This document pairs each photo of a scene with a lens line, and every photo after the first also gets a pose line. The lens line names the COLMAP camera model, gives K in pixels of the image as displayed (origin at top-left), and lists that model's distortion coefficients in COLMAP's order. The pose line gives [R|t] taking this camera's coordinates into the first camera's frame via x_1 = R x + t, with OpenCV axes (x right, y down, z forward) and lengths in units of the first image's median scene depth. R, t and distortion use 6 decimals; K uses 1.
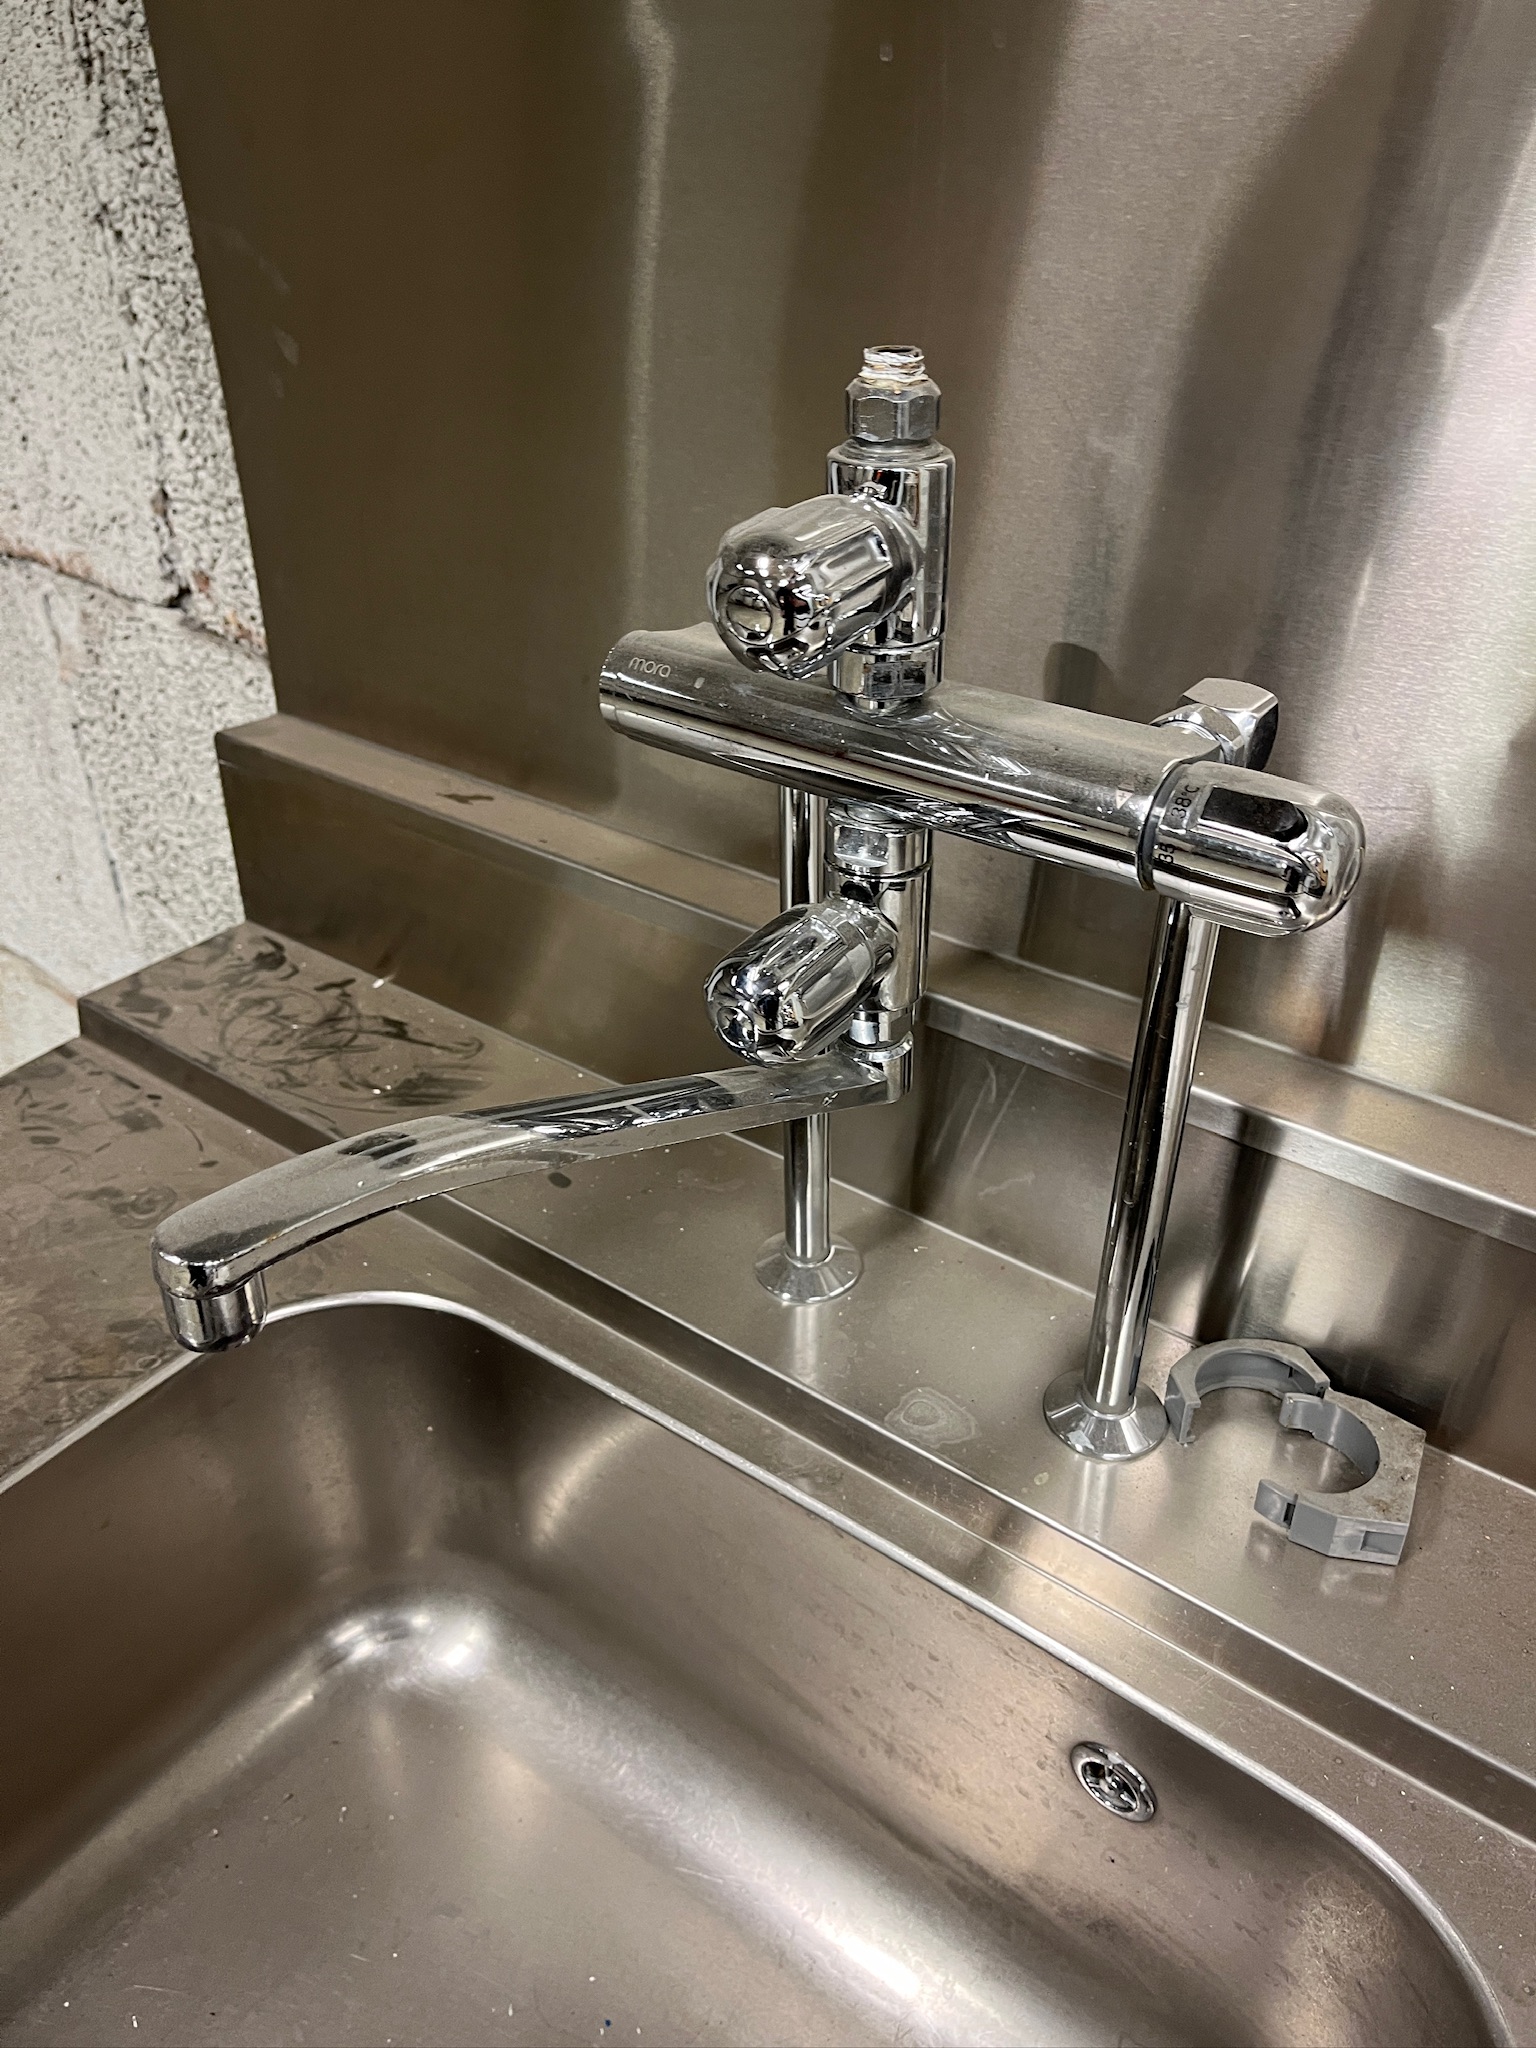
lens RADIAL K [[1536.6, 0, 775.8], [0, 1536.6, 1017.6], [0, 0, 1]] dist [0.056843, -0.104638]
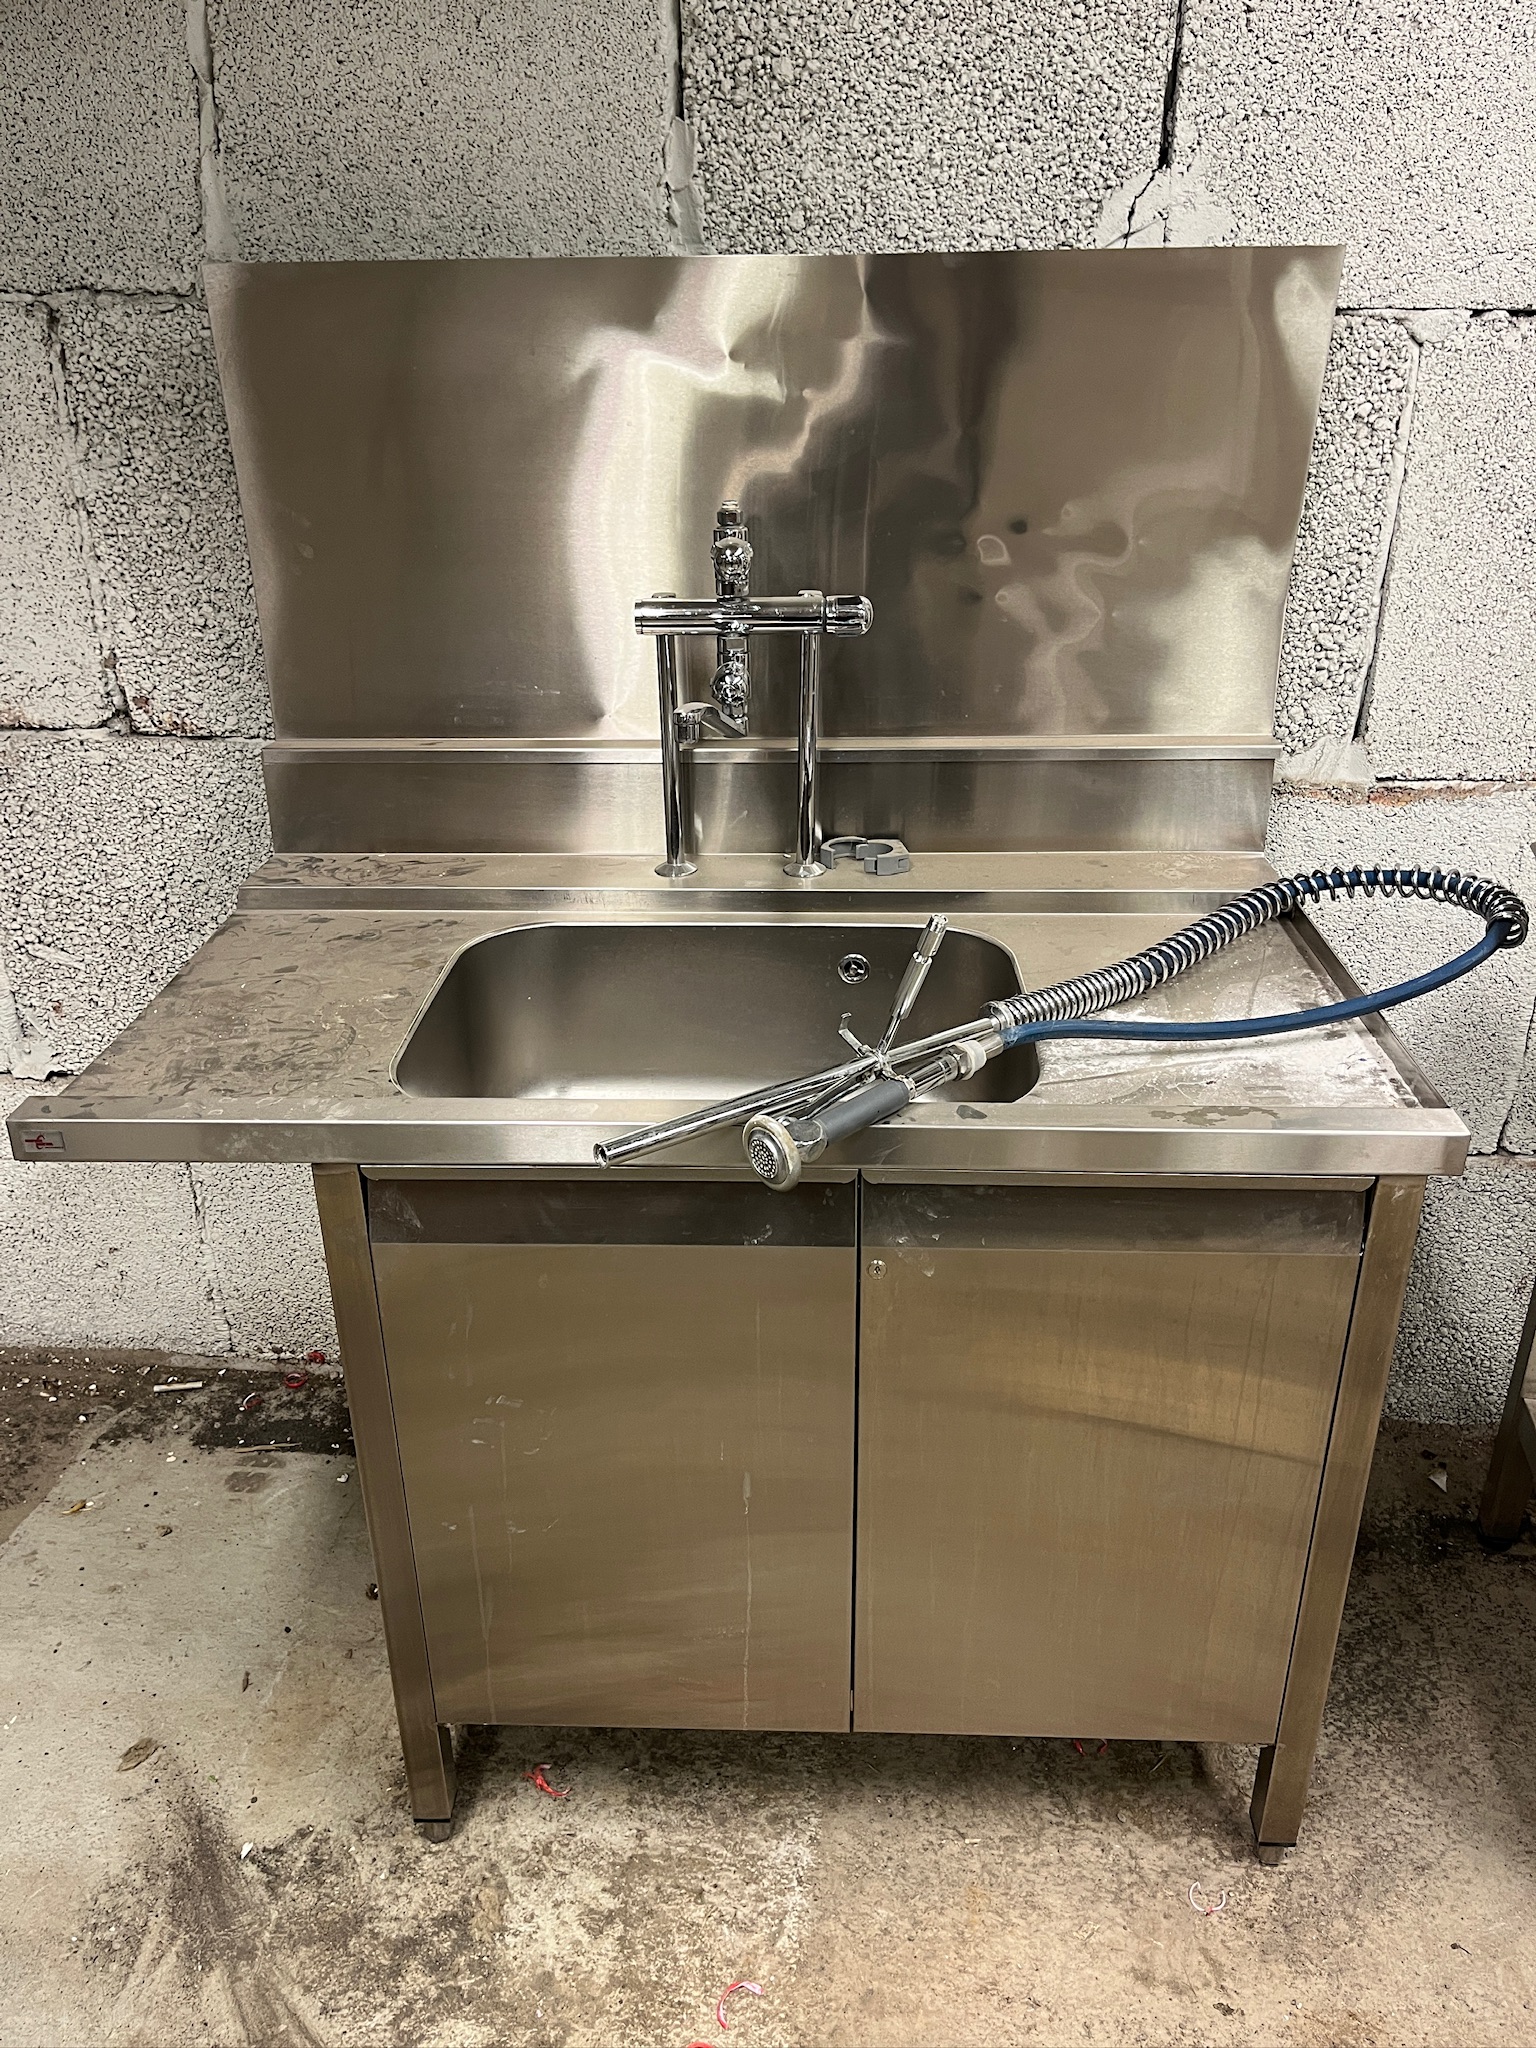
lens RADIAL K [[1544.5, 0, 763.7], [0, 1544.5, 1030.9], [0, 0, 1]] dist [0.081692, -0.120016]
pose [[0.828691, -0.234013, 0.508437, -0.932231], [0.308237, 0.949046, -0.065581, 0.482098], [-0.467184, 0.211066, 0.858598, -0.911842]]
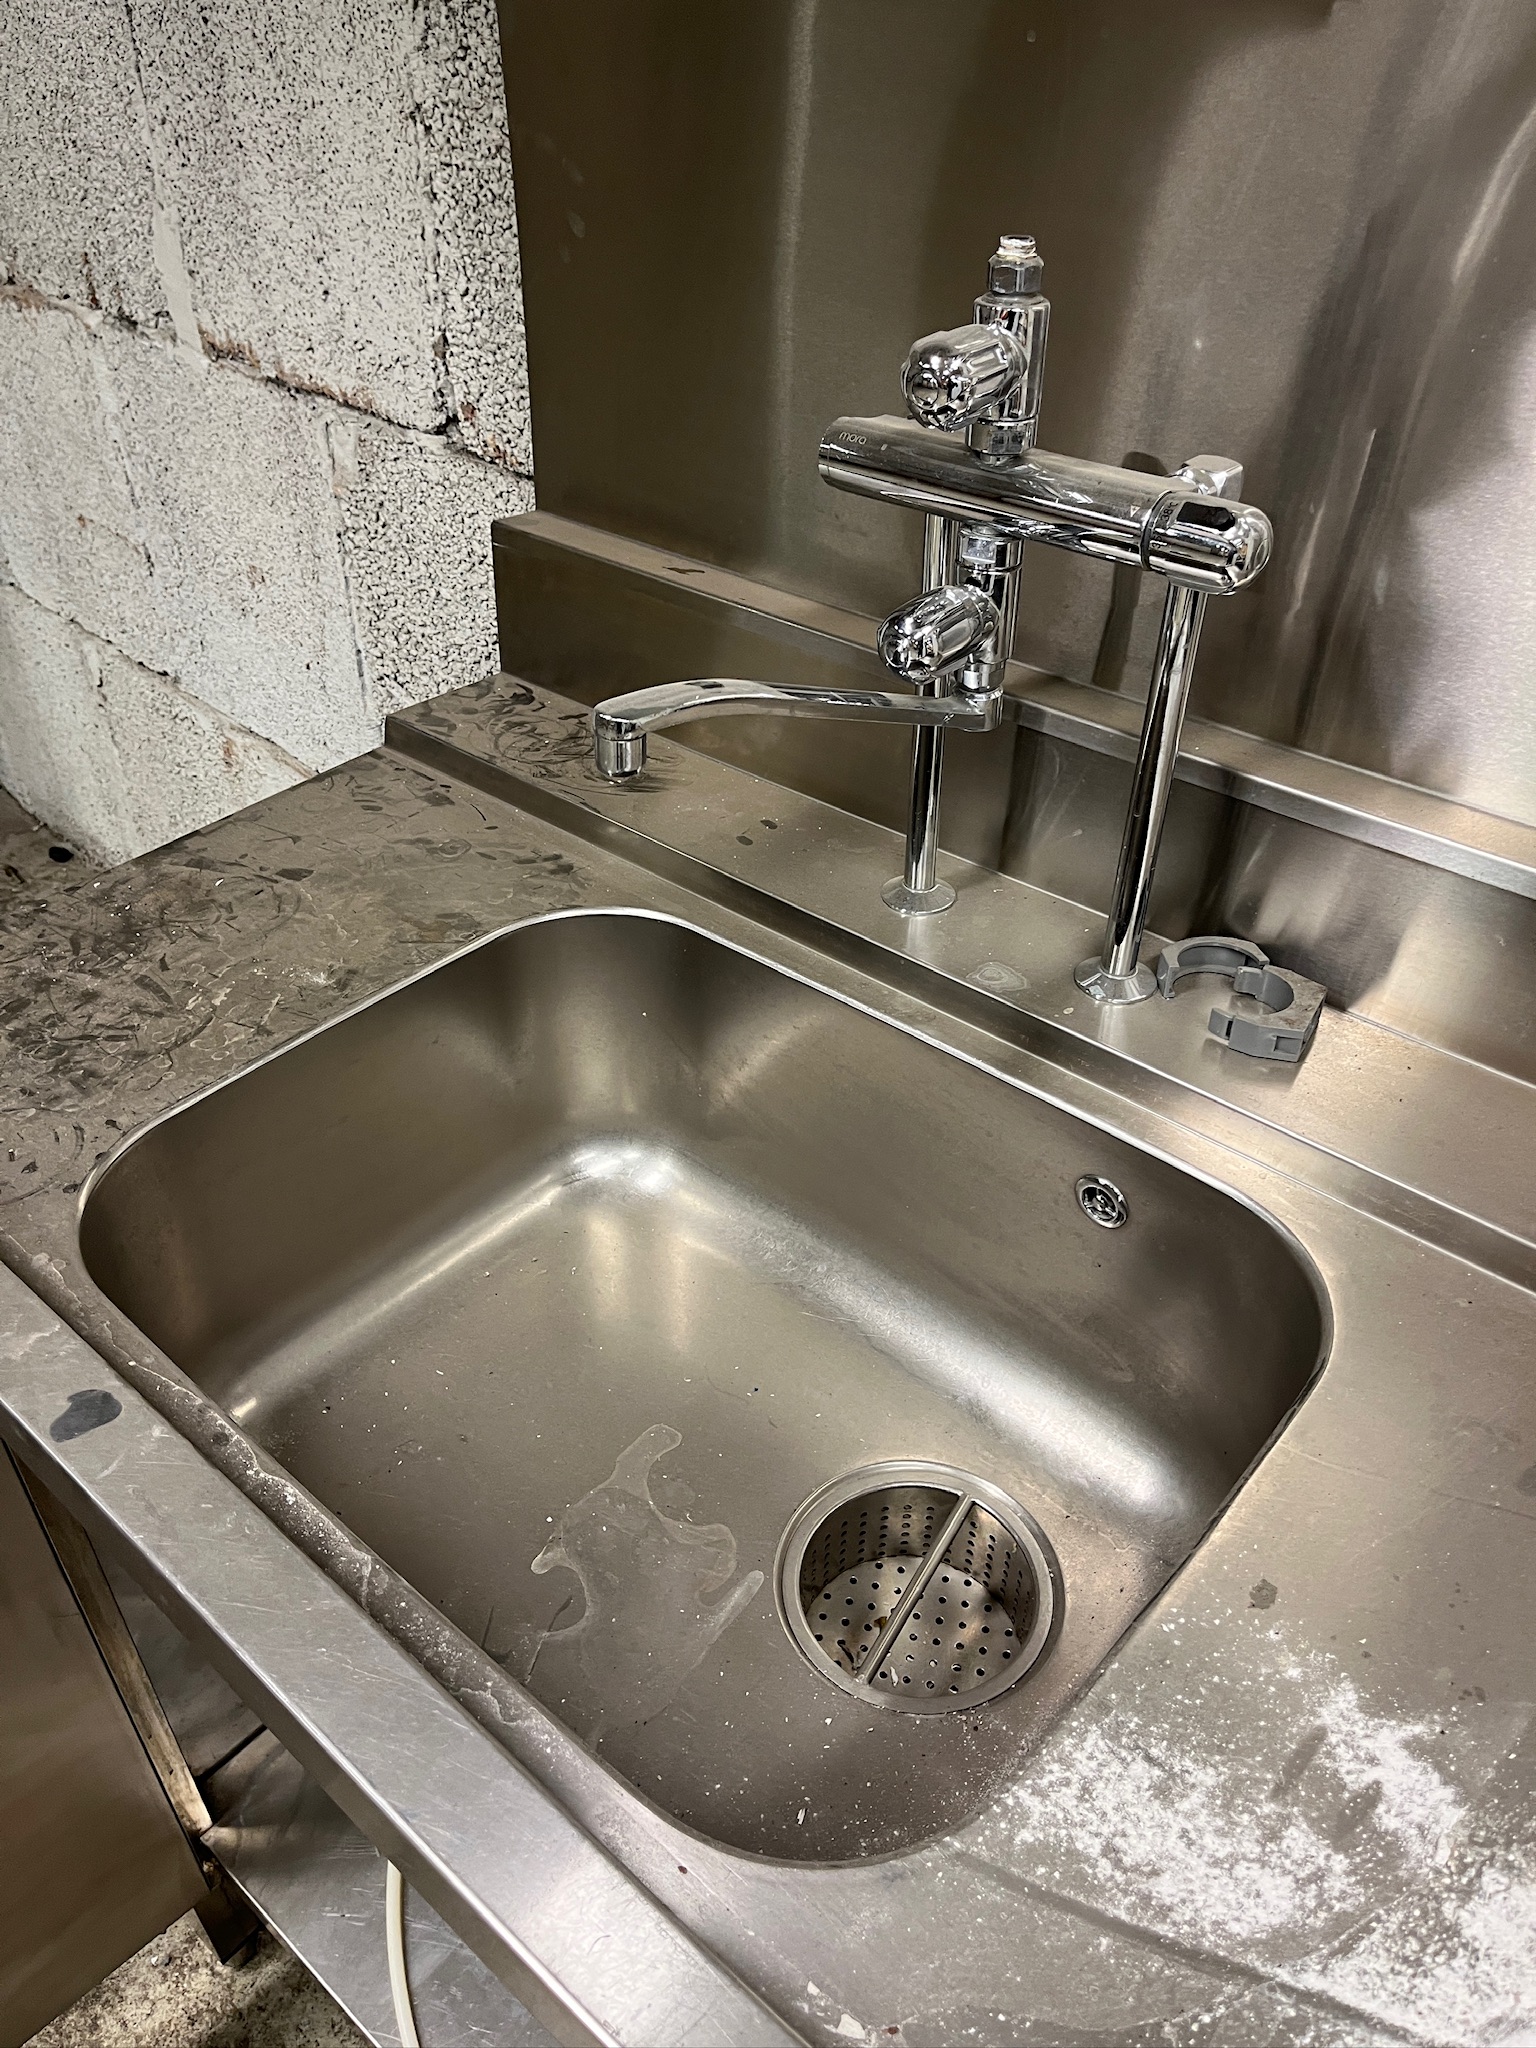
lens RADIAL K [[1544.5, 0, 766.6], [0, 1544.5, 1010.4], [0, 0, 1]] dist [0.081692, -0.120016]
pose [[0.996291, 0.059712, -0.061957, -0.019452], [-0.056399, 0.996952, 0.053908, 0.155187], [0.064987, -0.050213, 0.996622, -0.356561]]
